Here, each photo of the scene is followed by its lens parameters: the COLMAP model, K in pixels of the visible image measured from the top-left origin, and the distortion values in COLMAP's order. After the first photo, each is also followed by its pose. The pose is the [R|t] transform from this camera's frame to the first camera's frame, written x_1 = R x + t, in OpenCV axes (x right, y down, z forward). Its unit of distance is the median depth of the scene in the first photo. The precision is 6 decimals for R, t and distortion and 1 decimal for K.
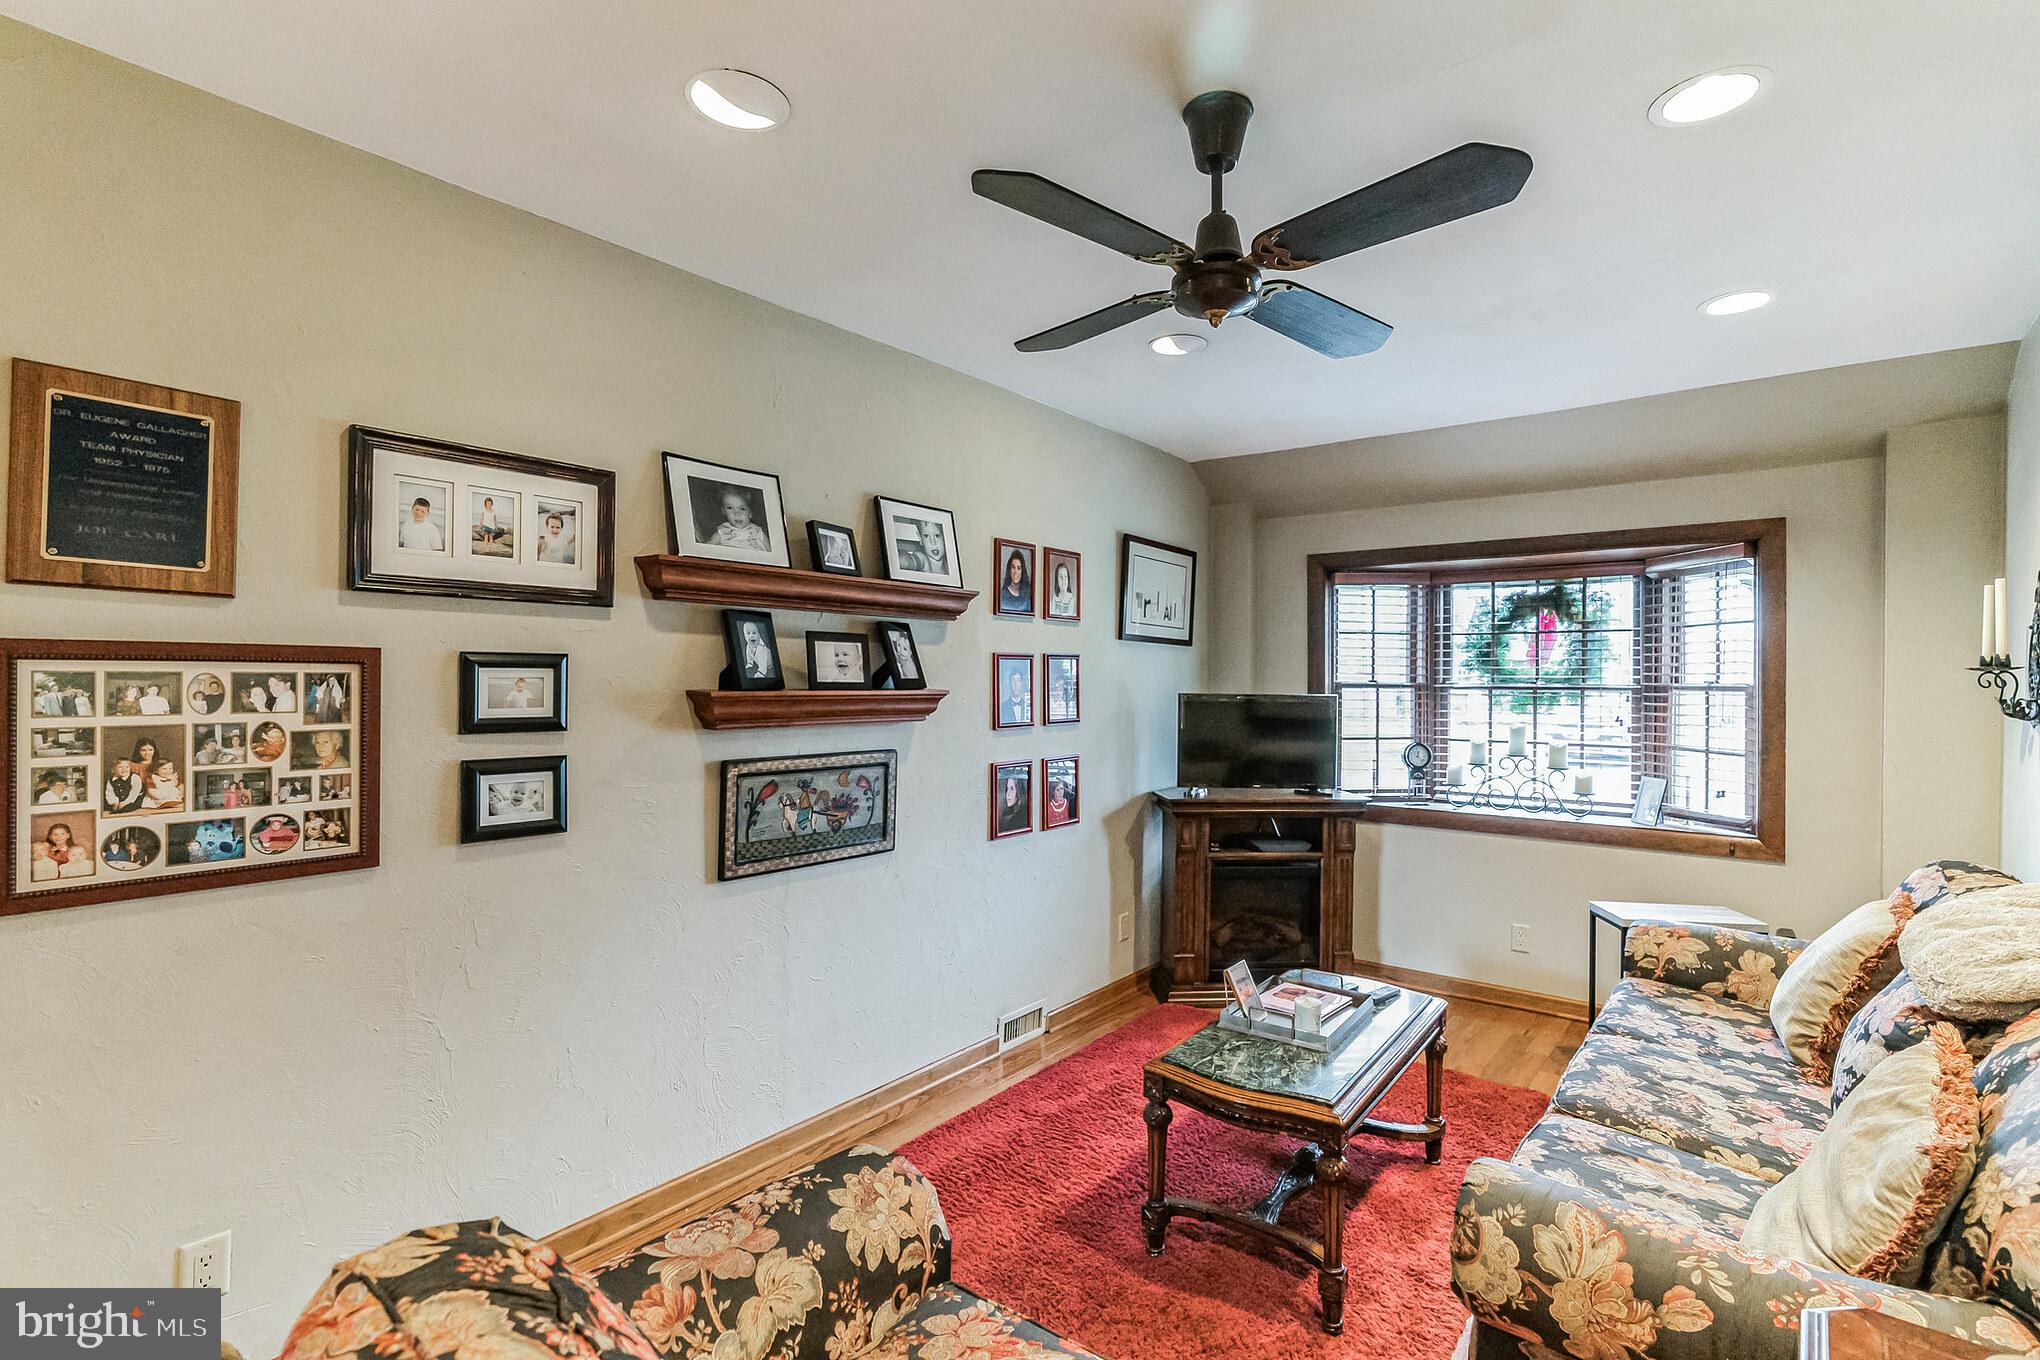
lens RADIAL K [[945.2, 0, 1020.0], [0, 945.2, 680.0], [0, 0, 1]] dist [-0.003344, -0.000185]
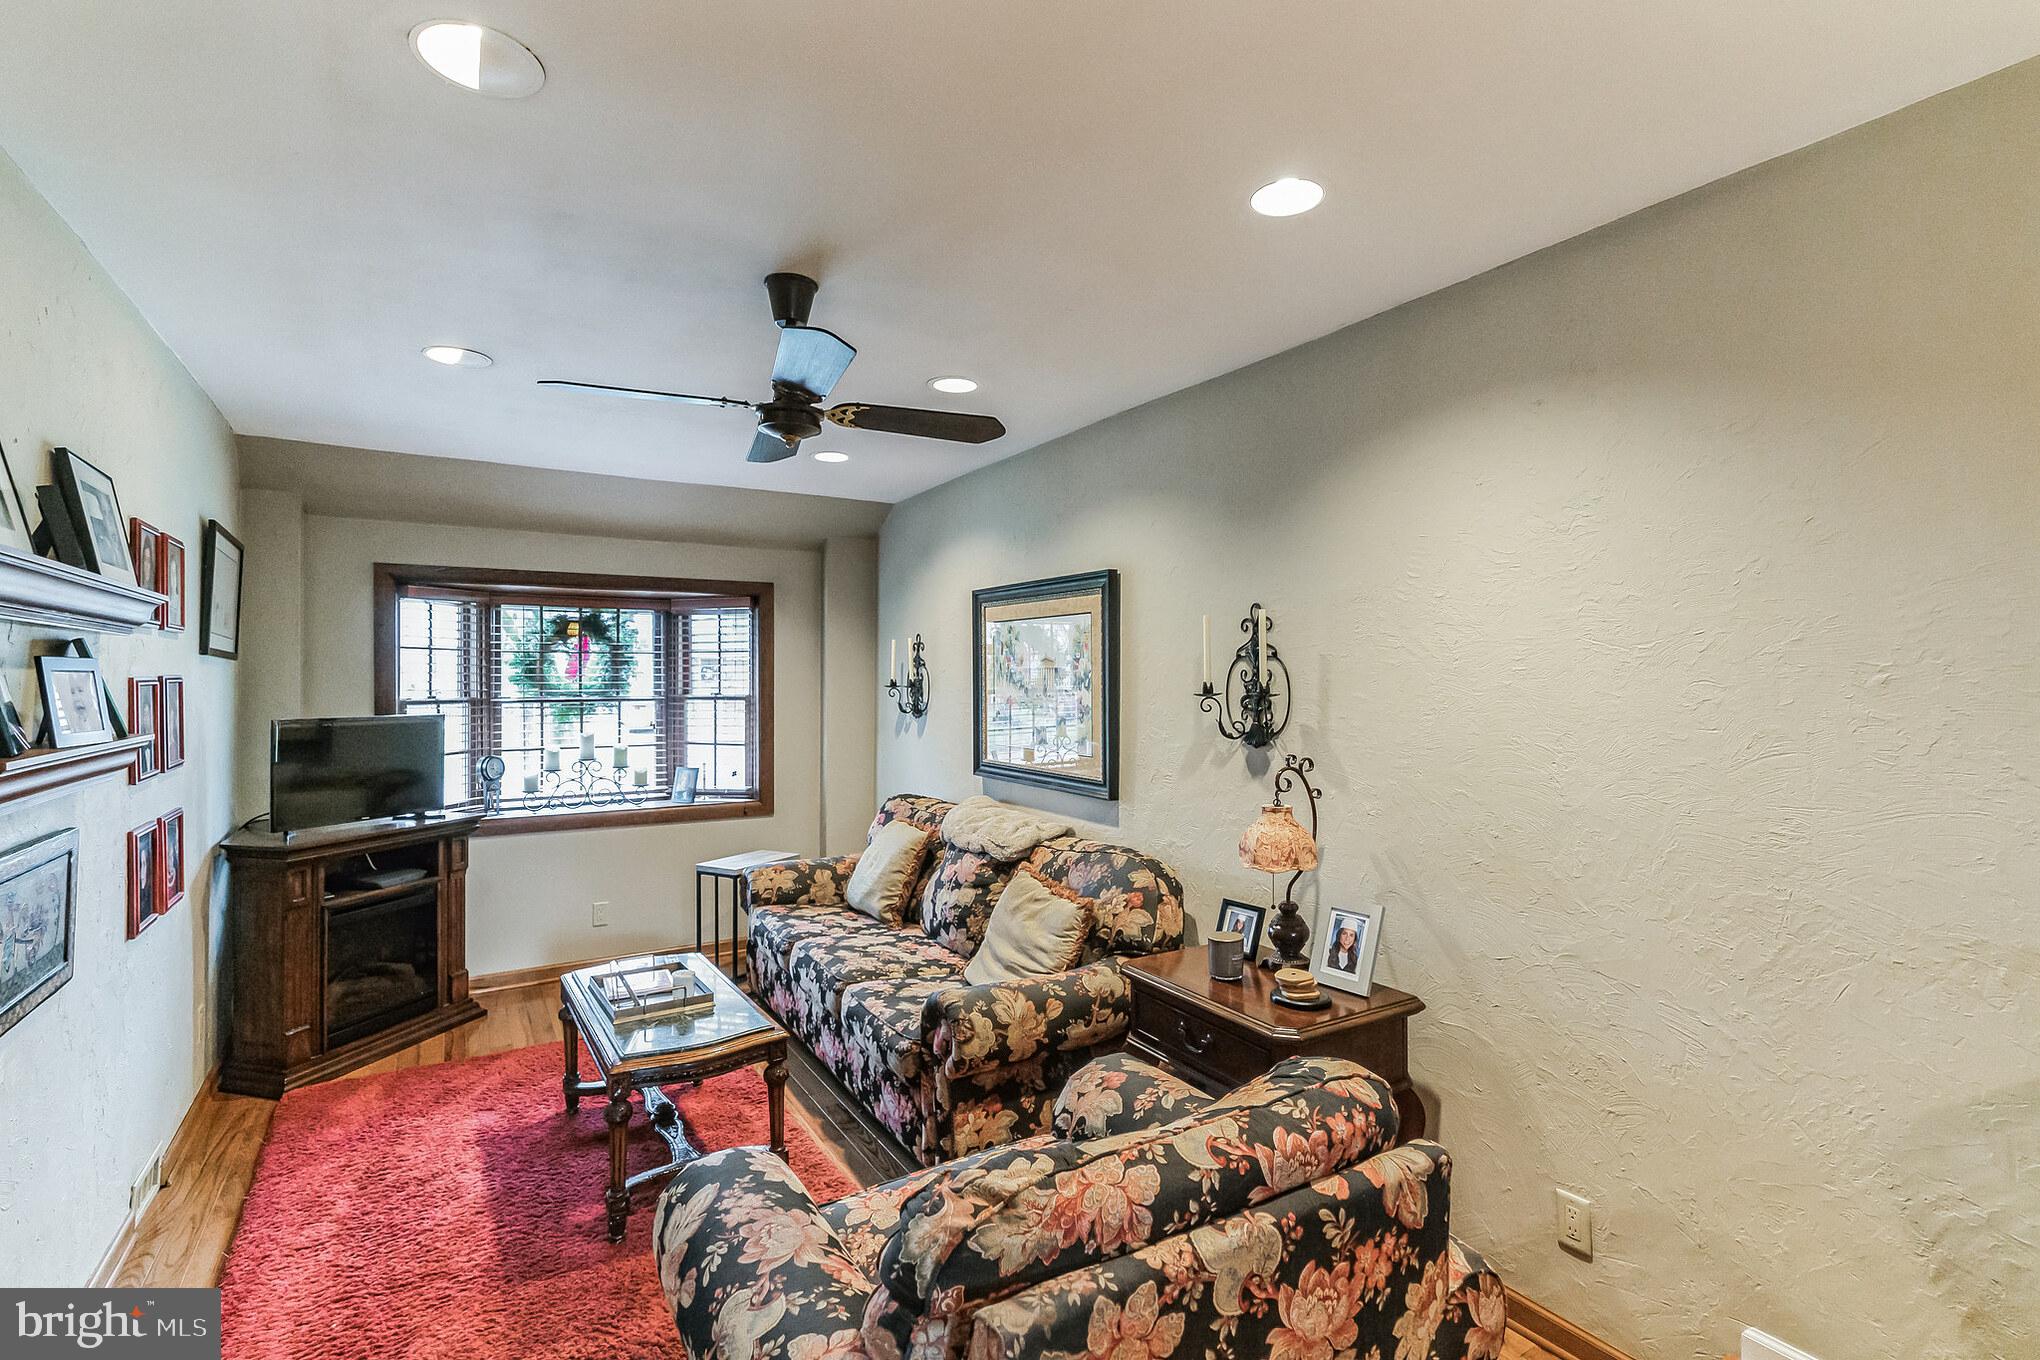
lens RADIAL K [[945.2, 0, 1020.0], [0, 945.2, 680.0], [0, 0, 1]] dist [-0.003344, -0.000185]
pose [[0.342330, -0.008339, 0.939543, -0.386291], [0.004256, 0.999964, 0.007324, -0.024311], [-0.939570, 0.001491, 0.342353, 0.102313]]
